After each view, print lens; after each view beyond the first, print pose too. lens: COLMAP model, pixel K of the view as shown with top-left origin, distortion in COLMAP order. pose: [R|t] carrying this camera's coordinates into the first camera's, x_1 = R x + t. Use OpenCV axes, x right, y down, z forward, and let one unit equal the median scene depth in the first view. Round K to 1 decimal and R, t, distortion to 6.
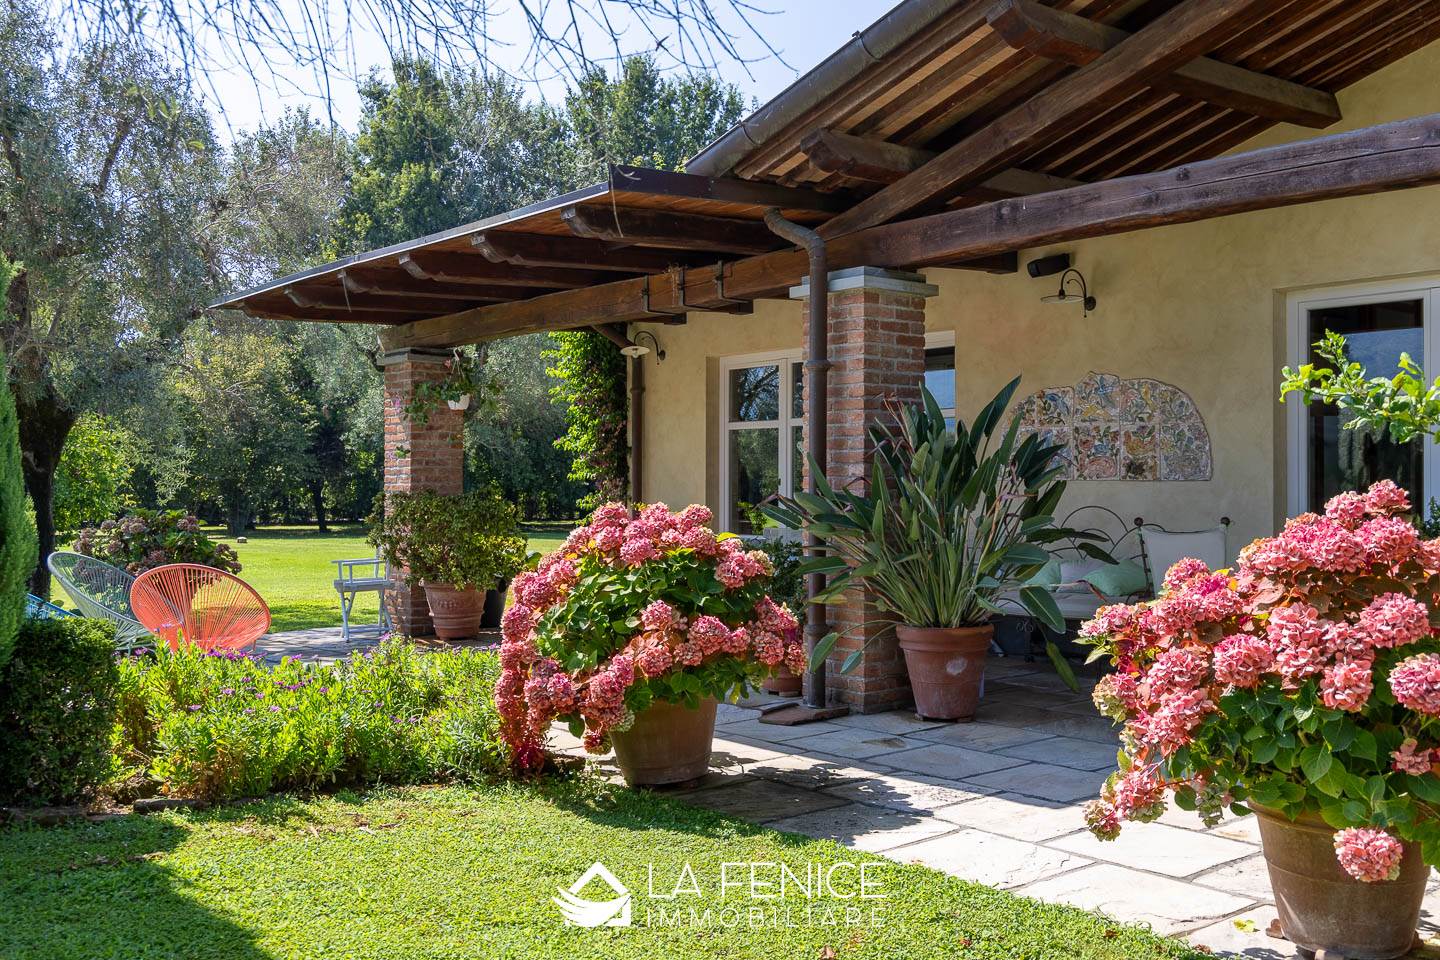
lens RADIAL K [[1404.7, 0, 721.8], [0, 1404.7, 486.6], [0, 0, 1]] dist [0.004902, 0.000000]
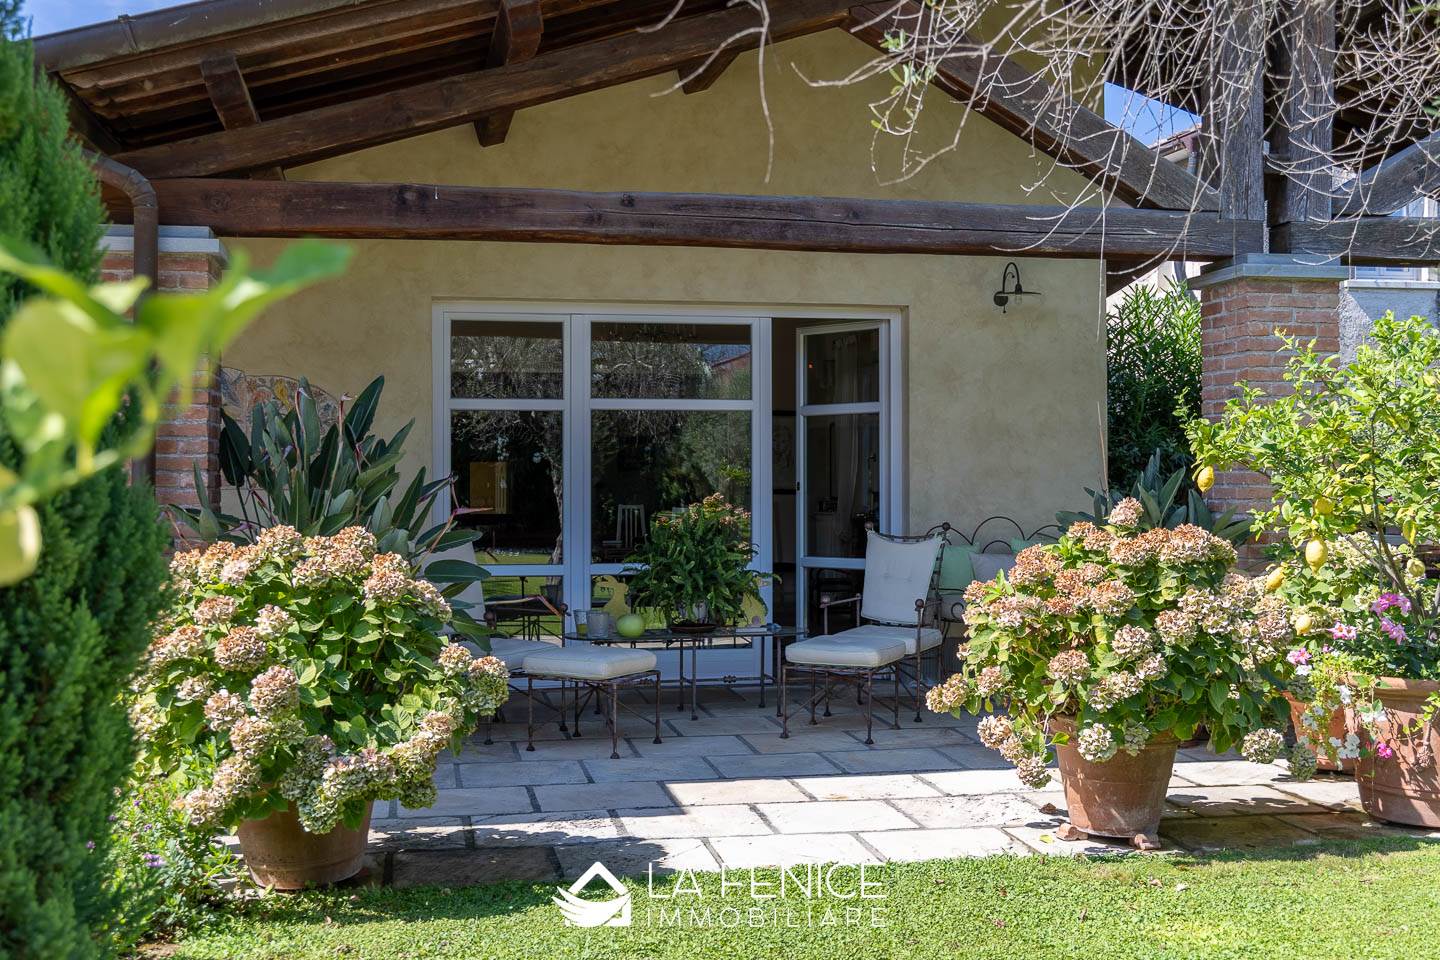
lens RADIAL K [[1639.7, 0, 768.7], [0, 1639.7, 487.0], [0, 0, 1]] dist [0.069250, 0.000000]
pose [[0.477815, -0.002505, 0.878457, -0.620361], [0.000945, 0.999997, 0.002338, -0.010675], [-0.878460, -0.000287, 0.477816, 0.287870]]
